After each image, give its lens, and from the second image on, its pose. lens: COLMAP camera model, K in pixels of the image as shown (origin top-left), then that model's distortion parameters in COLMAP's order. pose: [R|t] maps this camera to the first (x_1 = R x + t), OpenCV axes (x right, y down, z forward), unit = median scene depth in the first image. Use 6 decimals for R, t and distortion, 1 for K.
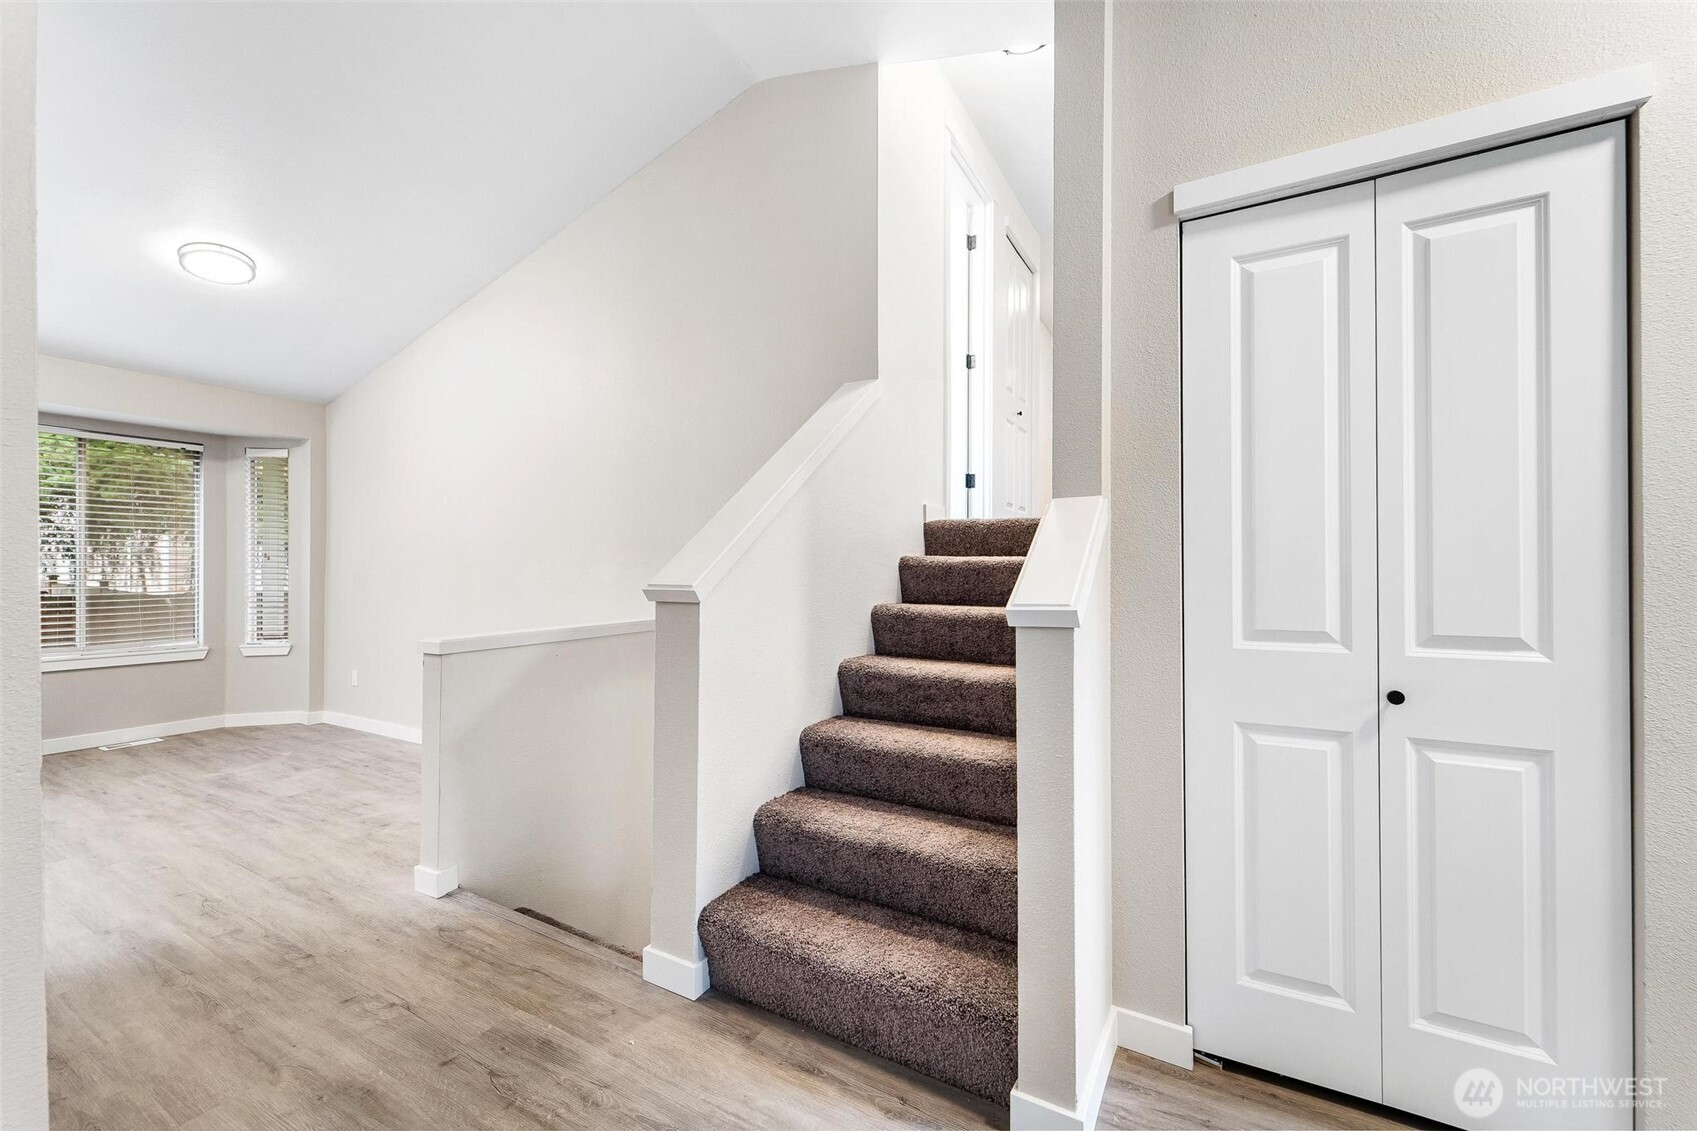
lens RADIAL K [[694.2, 0, 842.9], [0, 694.2, 561.8], [0, 0, 1]] dist [0.001559, 0.000381]
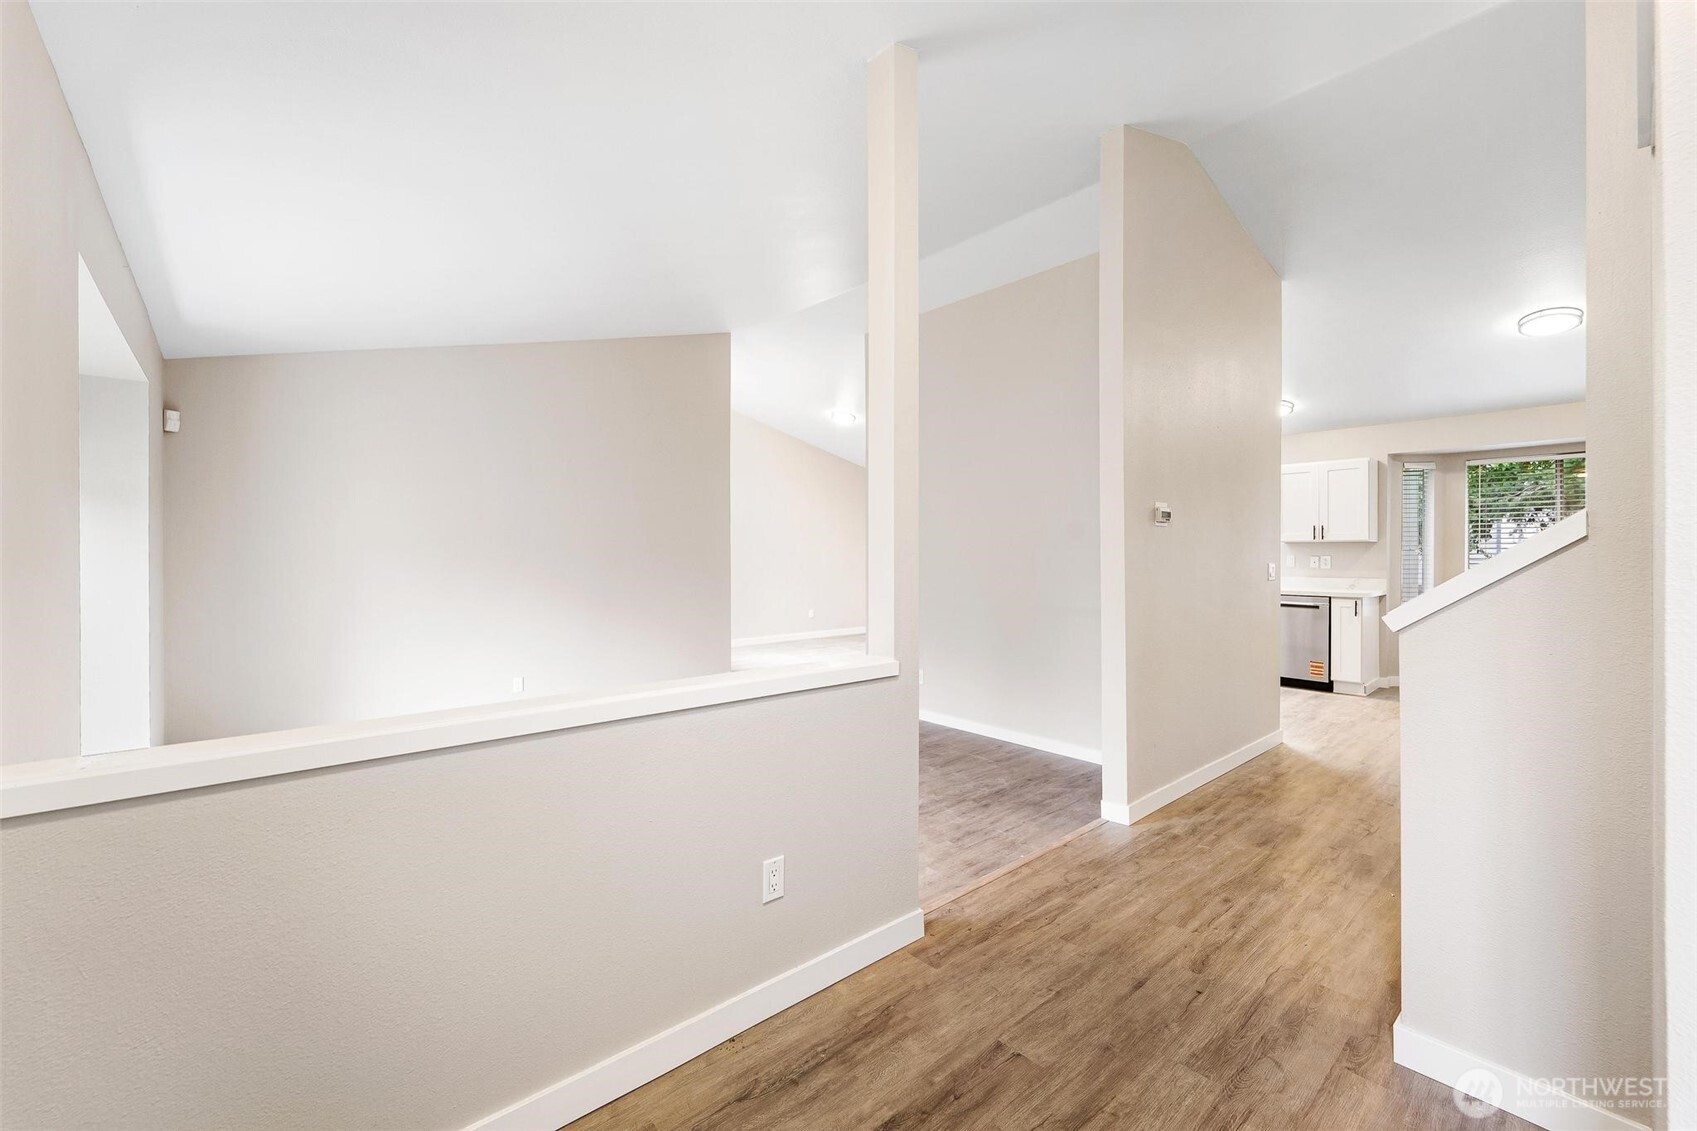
lens RADIAL K [[694.2, 0, 851.1], [0, 694.2, 557.8], [0, 0, 1]] dist [0.001559, 0.000381]
pose [[-0.312083, -0.001901, -0.950053, 1.213305], [0.007112, 0.999965, -0.004337, -0.011880], [0.950028, -0.008110, -0.312059, 0.324885]]
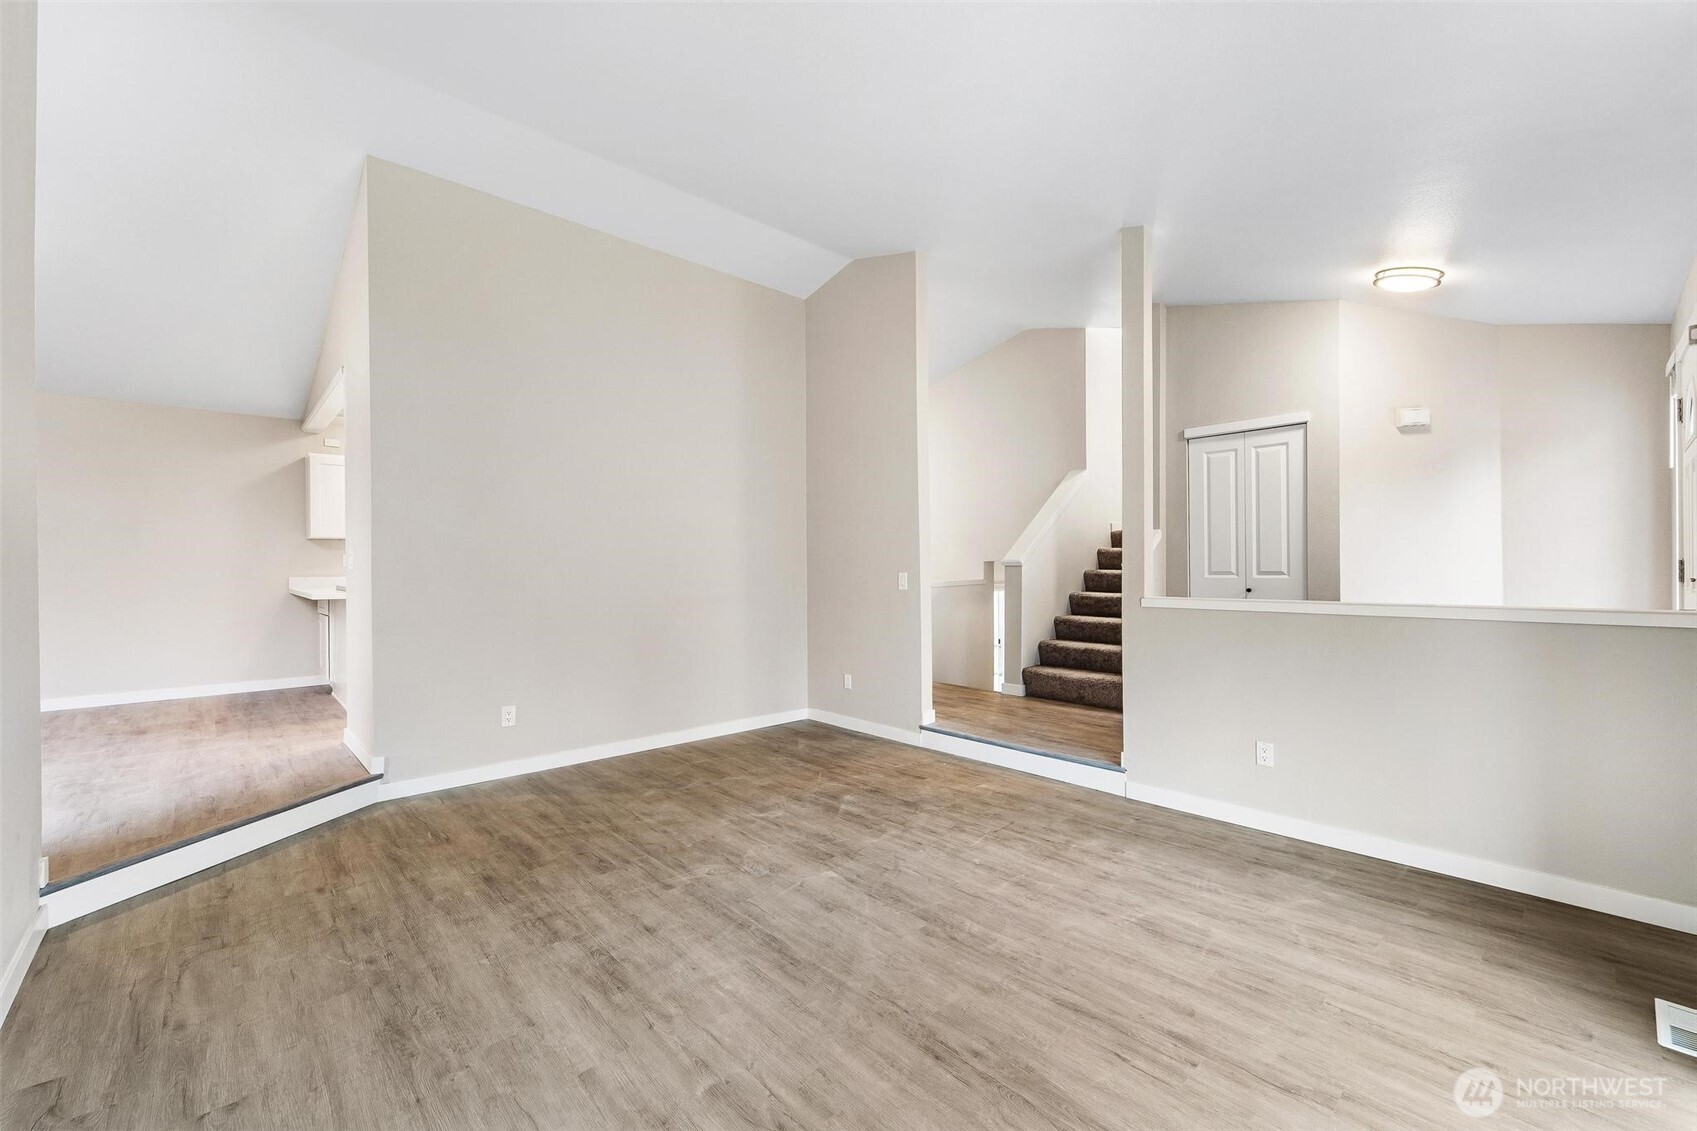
lens RADIAL K [[694.2, 0, 838.8], [0, 694.2, 564.5], [0, 0, 1]] dist [0.001559, 0.000381]
pose [[0.952474, -0.006079, -0.304560, -0.041613], [0.011508, 0.999805, 0.016036, -0.003408], [0.304403, -0.018778, 0.952358, -1.950884]]
